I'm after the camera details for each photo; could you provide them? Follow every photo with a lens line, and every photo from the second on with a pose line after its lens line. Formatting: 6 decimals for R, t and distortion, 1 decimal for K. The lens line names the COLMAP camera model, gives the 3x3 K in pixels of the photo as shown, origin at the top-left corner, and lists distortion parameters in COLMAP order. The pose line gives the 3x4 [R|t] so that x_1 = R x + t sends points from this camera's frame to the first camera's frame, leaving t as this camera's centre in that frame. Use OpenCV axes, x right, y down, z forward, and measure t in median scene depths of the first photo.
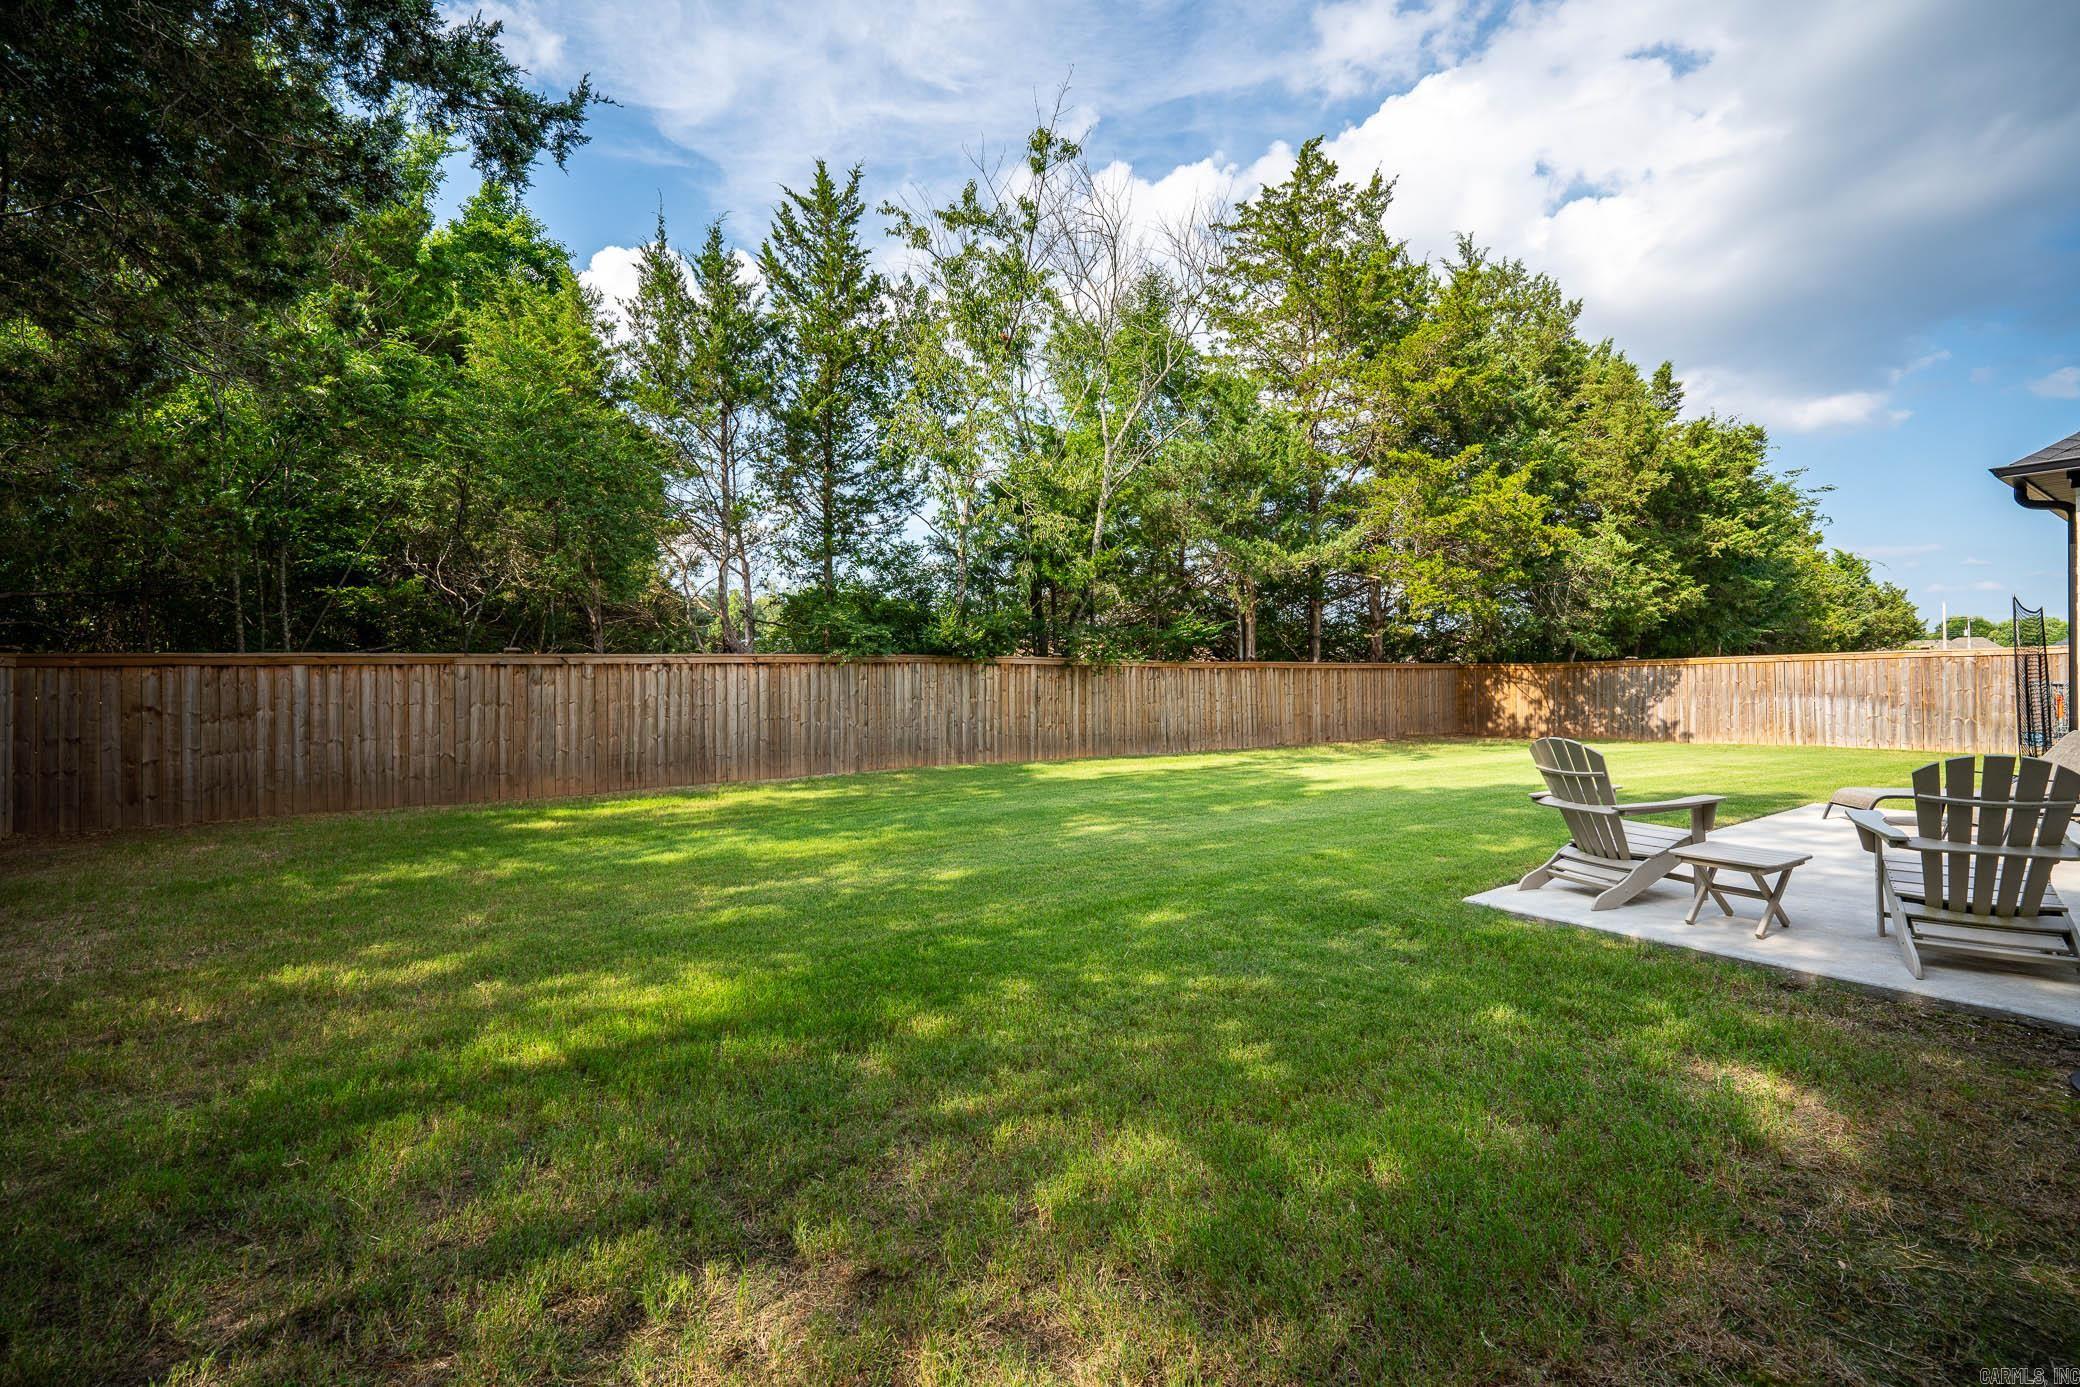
lens RADIAL K [[843.2, 0, 1049.7], [0, 843.2, 675.6], [0, 0, 1]] dist [0.000423, 0.000300]
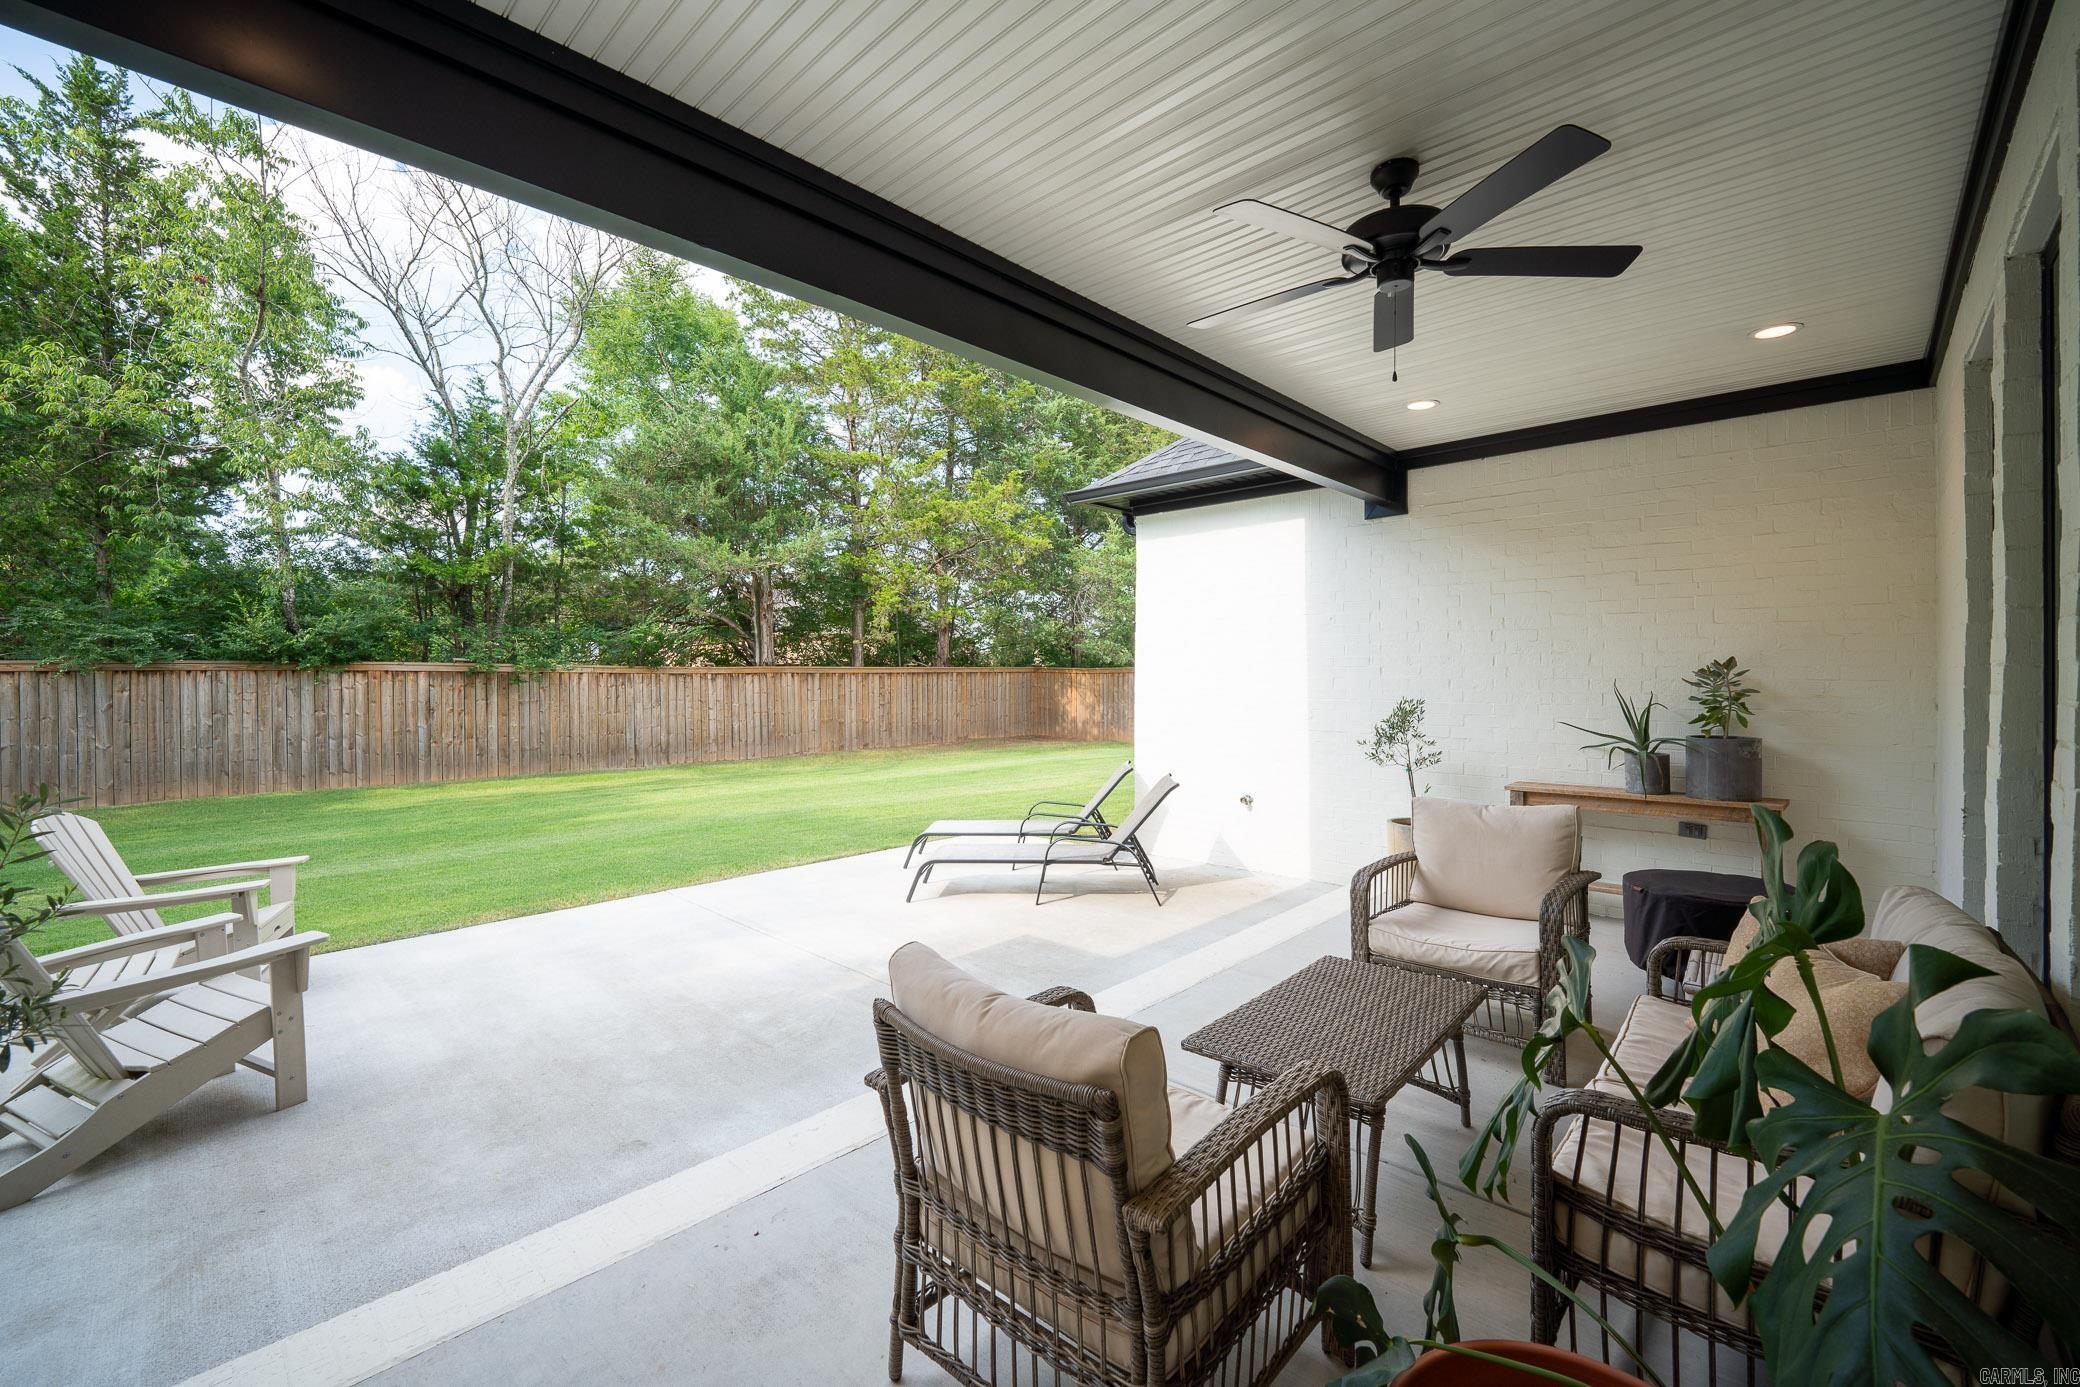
lens RADIAL K [[843.2, 0, 1049.7], [0, 843.2, 675.6], [0, 0, 1]] dist [0.000423, 0.000300]
pose [[0.977335, 0.007540, 0.211563, 0.428744], [-0.010649, 0.999851, 0.013556, -0.027544], [-0.211429, -0.015502, 0.977270, 0.009754]]
